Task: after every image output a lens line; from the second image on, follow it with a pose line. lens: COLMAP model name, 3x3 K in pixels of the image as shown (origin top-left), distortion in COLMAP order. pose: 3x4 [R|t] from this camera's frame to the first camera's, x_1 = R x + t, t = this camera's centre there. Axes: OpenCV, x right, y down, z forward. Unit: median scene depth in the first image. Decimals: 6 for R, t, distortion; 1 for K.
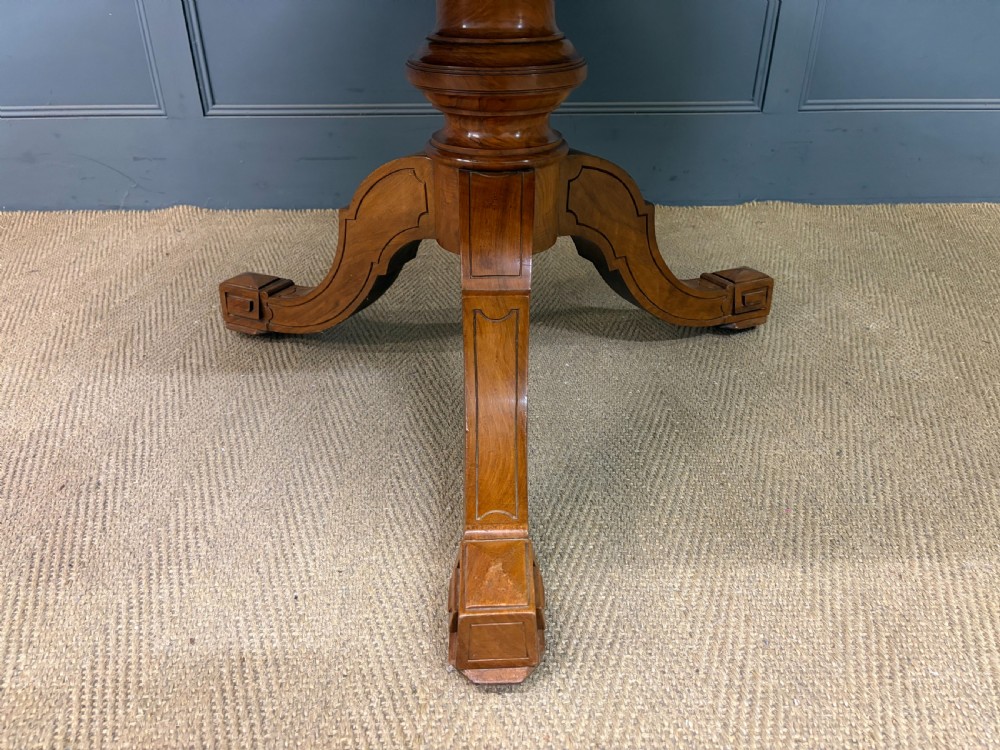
lens RADIAL K [[754.1, 0, 497.5], [0, 754.1, 383.9], [0, 0, 1]] dist [0.014828, 0.003806]
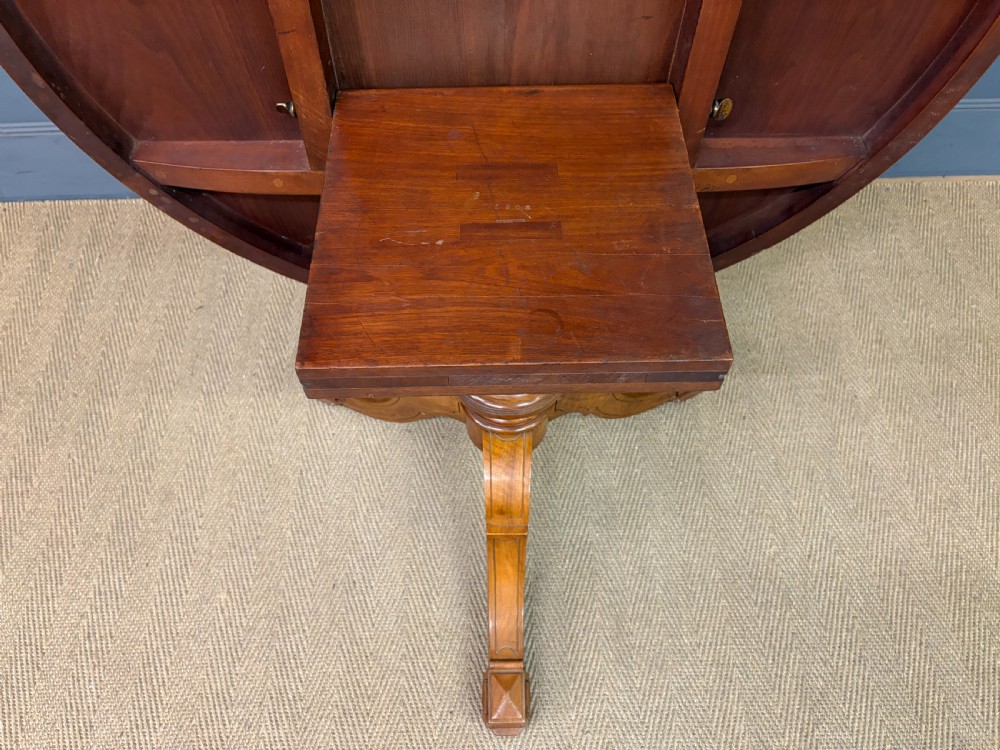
lens RADIAL K [[756.2, 0, 500.0], [0, 756.2, 375.0], [0, 0, 1]] dist [0.045633, -0.053834]
pose [[0.999895, -0.008308, 0.011881, -0.181651], [0.001789, 0.883959, 0.467562, -0.822319], [-0.014387, -0.467491, 0.883881, -0.196679]]
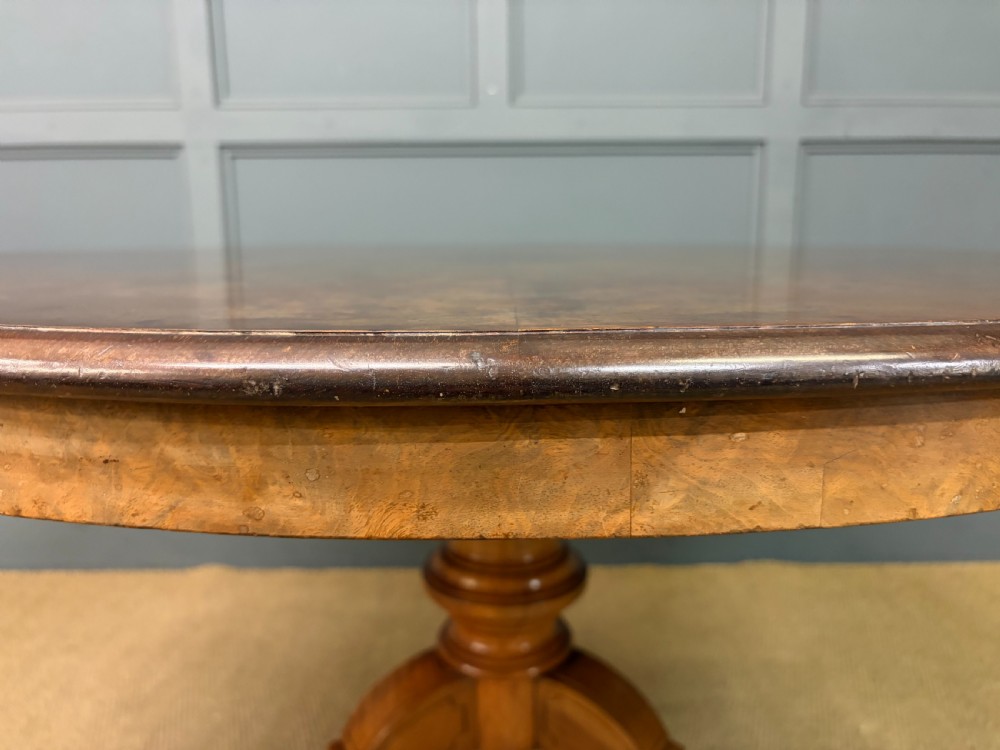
lens RADIAL K [[780.1, 0, 498.8], [0, 780.1, 379.8], [0, 0, 1]] dist [-0.009827, -0.005585]
pose [[0.999832, -0.001329, -0.018265, 0.014143], [-0.004838, 0.942771, -0.333405, -0.186721], [0.017663, 0.333438, 0.942607, -0.192434]]
